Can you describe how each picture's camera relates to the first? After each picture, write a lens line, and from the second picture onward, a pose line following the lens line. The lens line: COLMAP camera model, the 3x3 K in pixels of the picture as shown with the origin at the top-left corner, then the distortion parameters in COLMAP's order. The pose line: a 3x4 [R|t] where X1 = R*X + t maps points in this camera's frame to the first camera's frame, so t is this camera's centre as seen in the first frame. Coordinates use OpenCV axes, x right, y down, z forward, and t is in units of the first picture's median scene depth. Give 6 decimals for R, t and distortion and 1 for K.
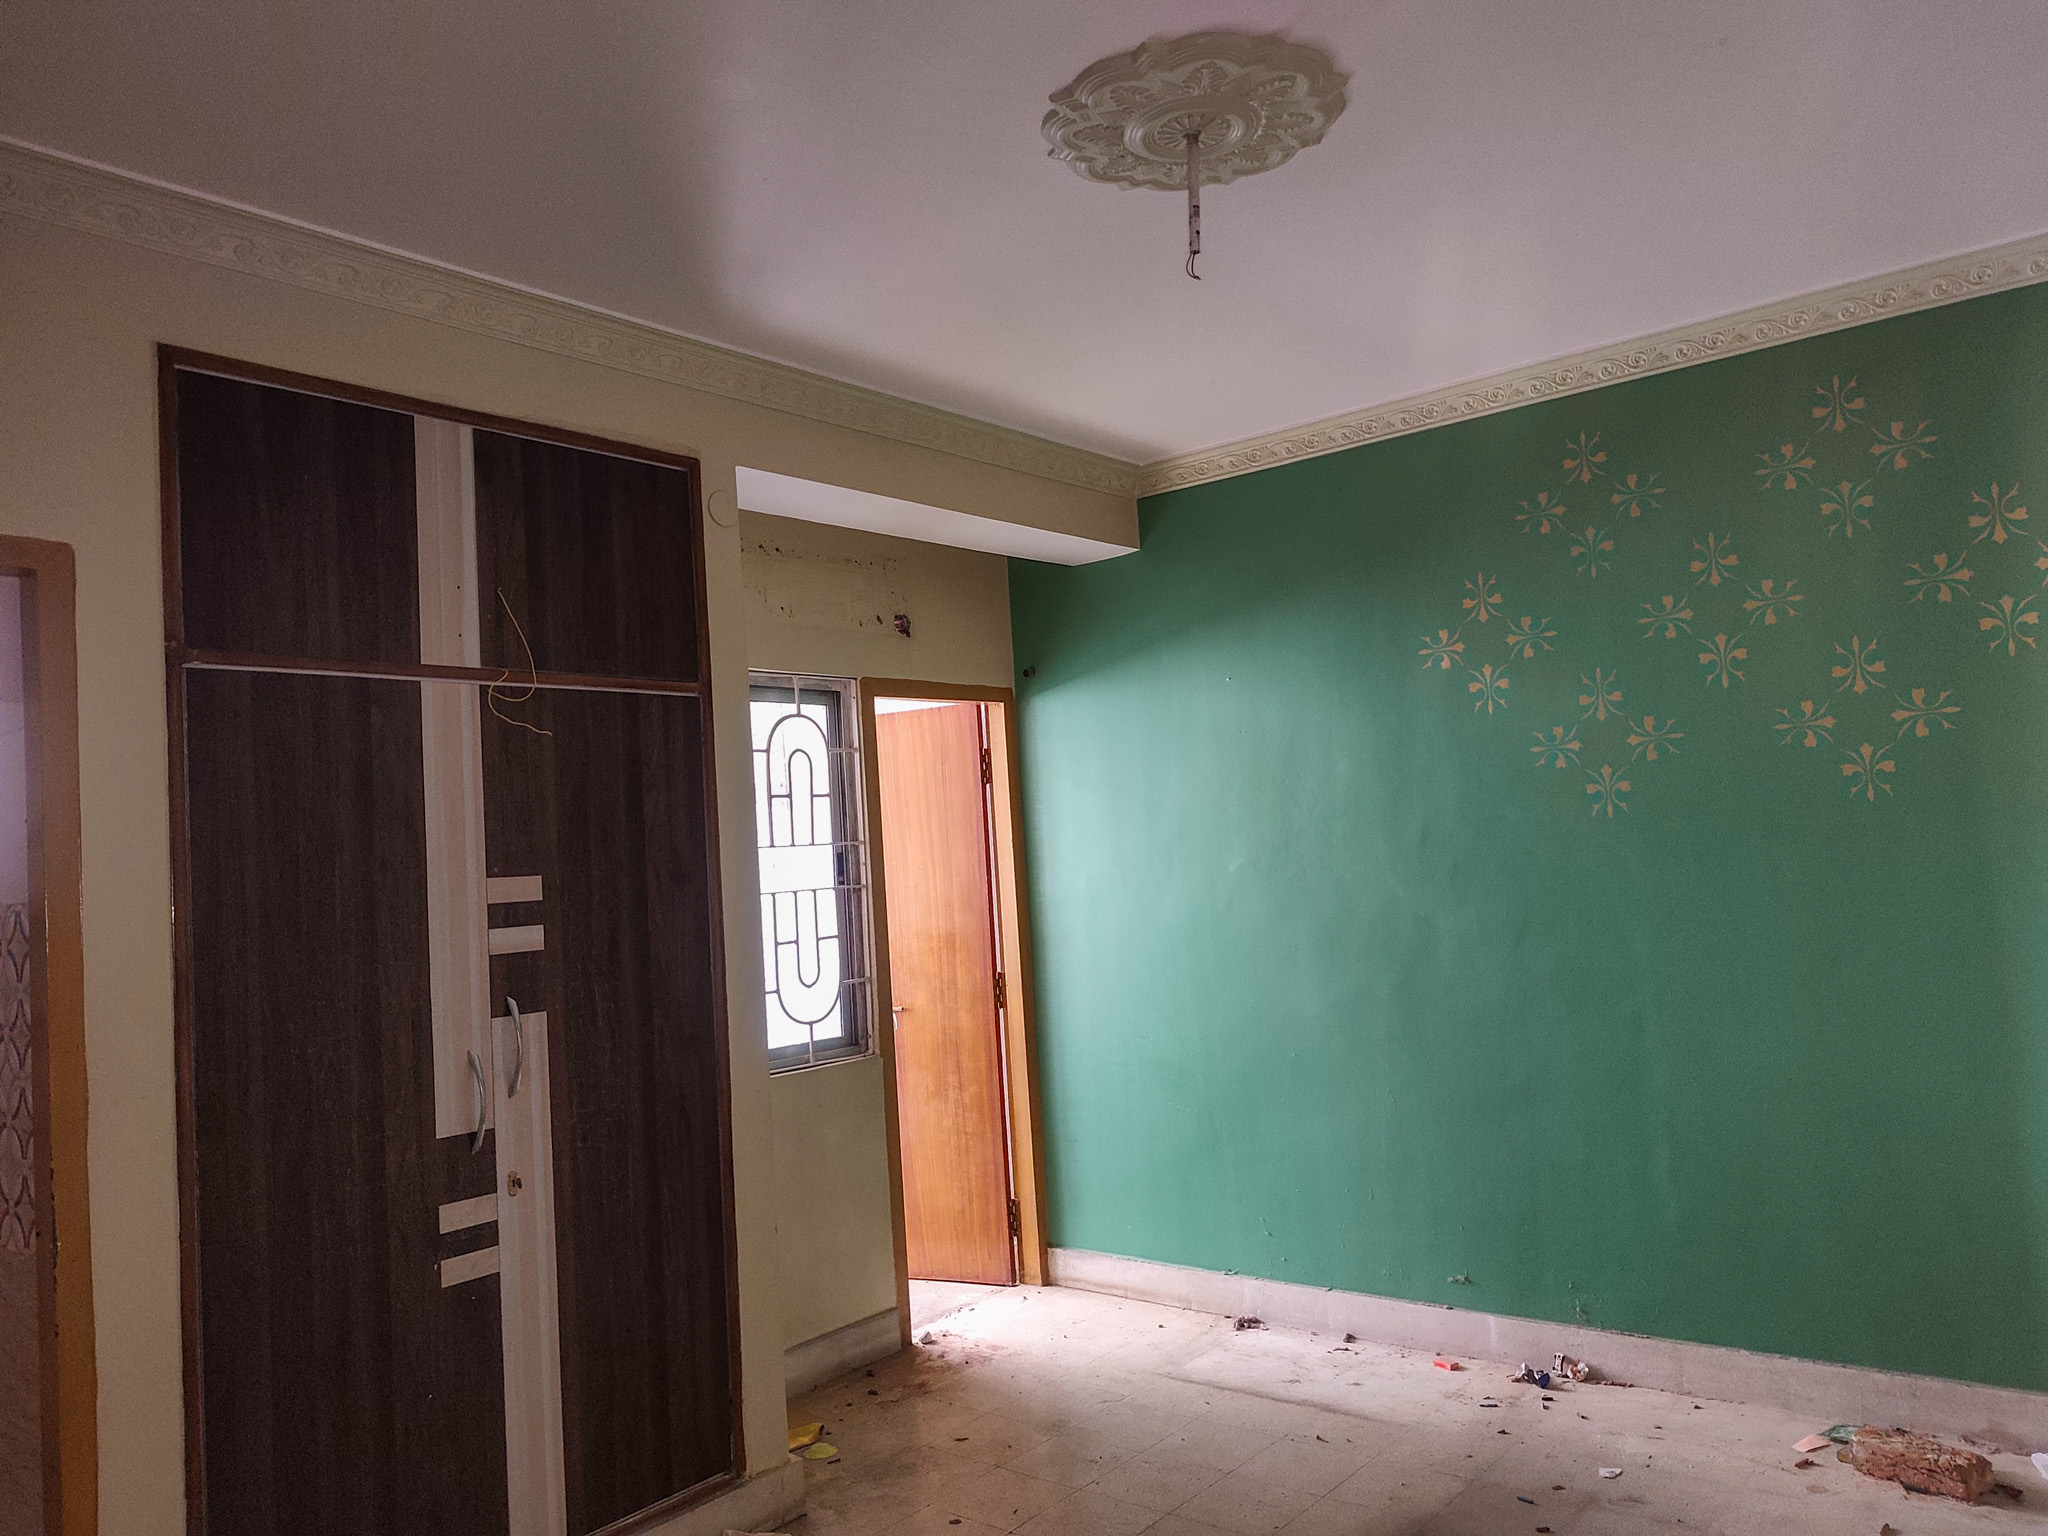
lens RADIAL K [[1405.1, 0, 1015.3], [0, 1405.1, 776.0], [0, 0, 1]] dist [0.060965, -0.092141]
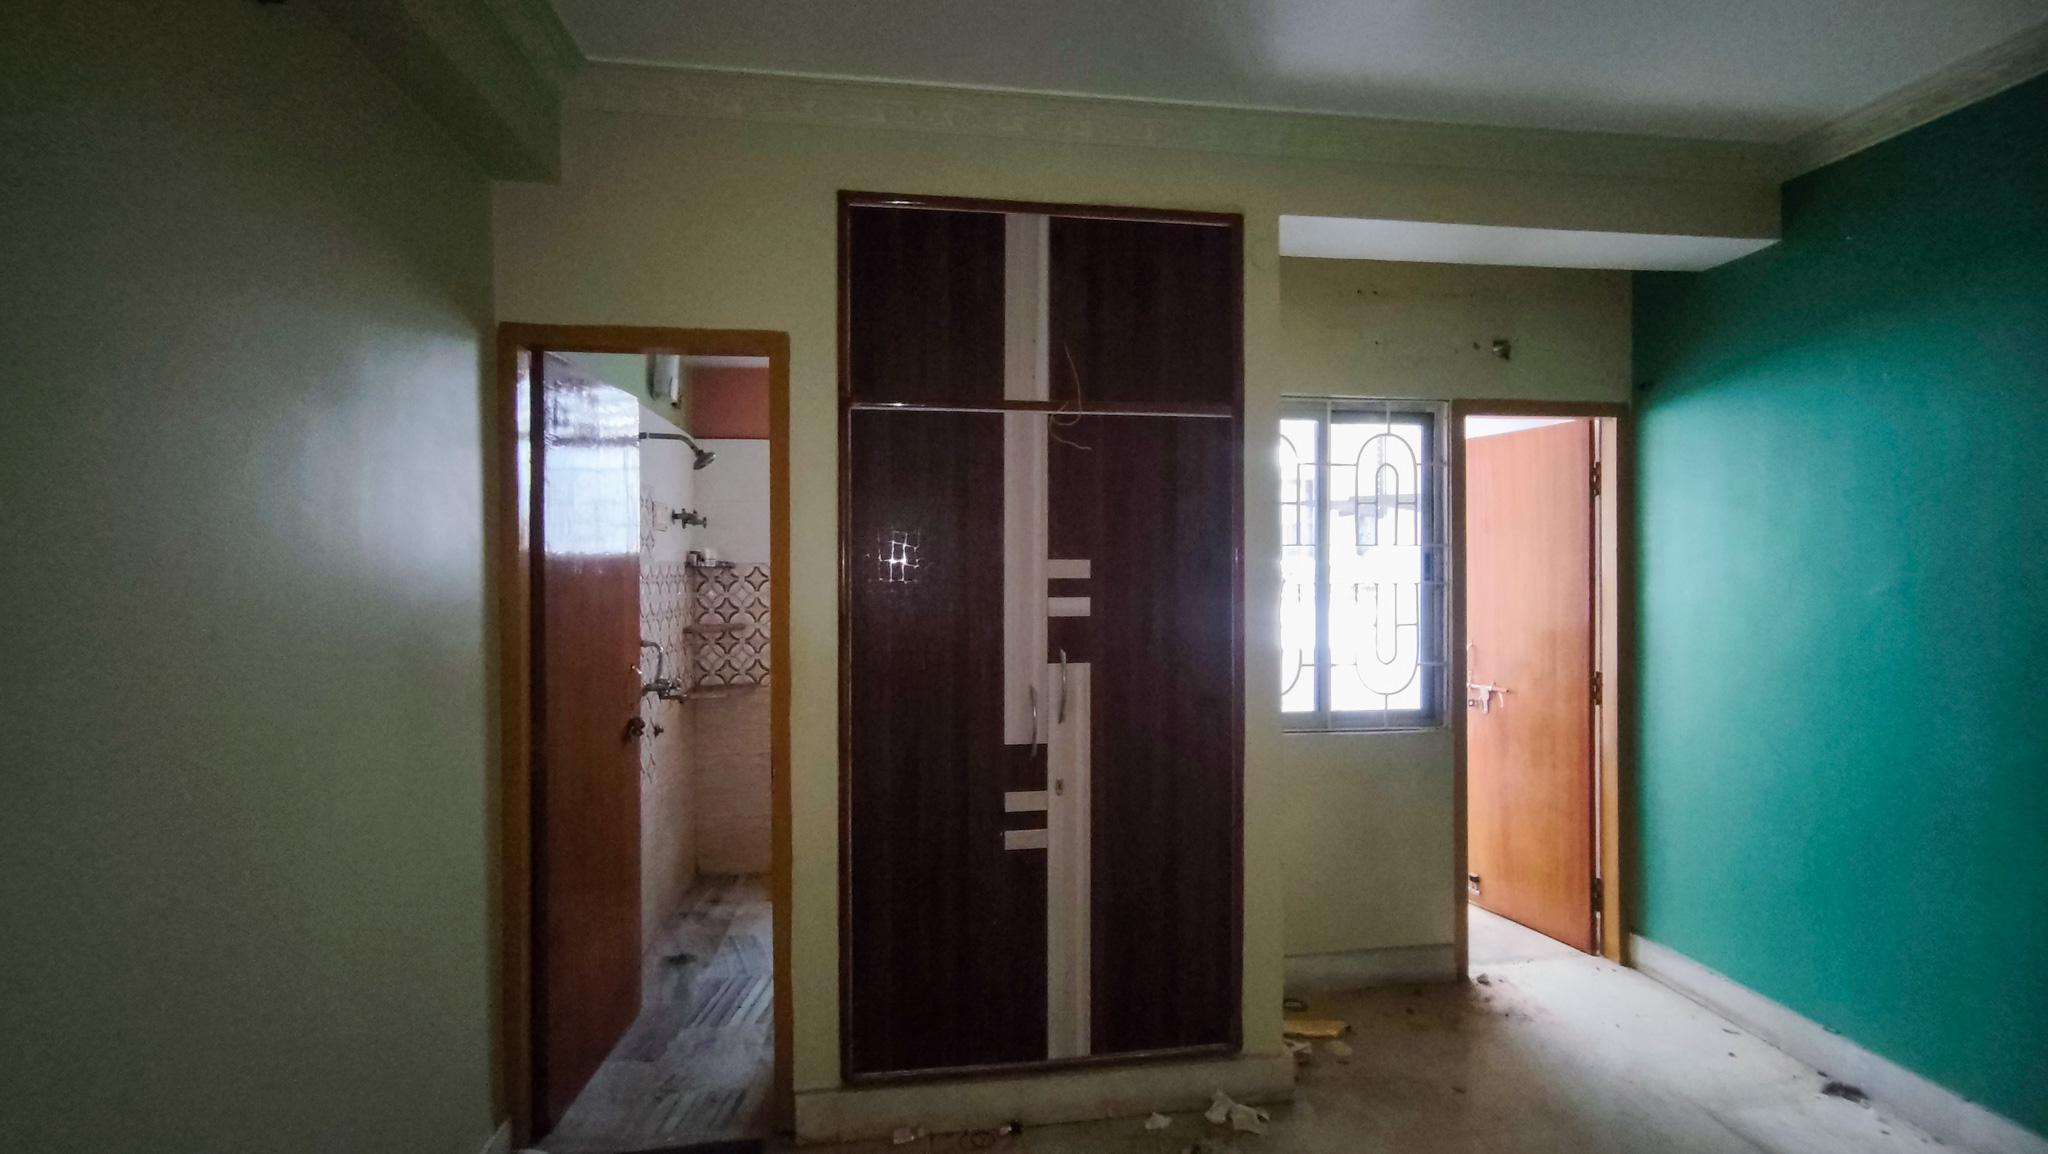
lens RADIAL K [[770.4, 0, 1358.5], [0, 770.4, 560.9], [0, 0, 1]] dist [0.000798, 0.000040]
pose [[0.763606, 0.061245, -0.642771, 0.242258], [-0.006421, 0.996162, 0.087288, 0.006001], [0.645650, -0.062527, 0.761069, 0.480271]]
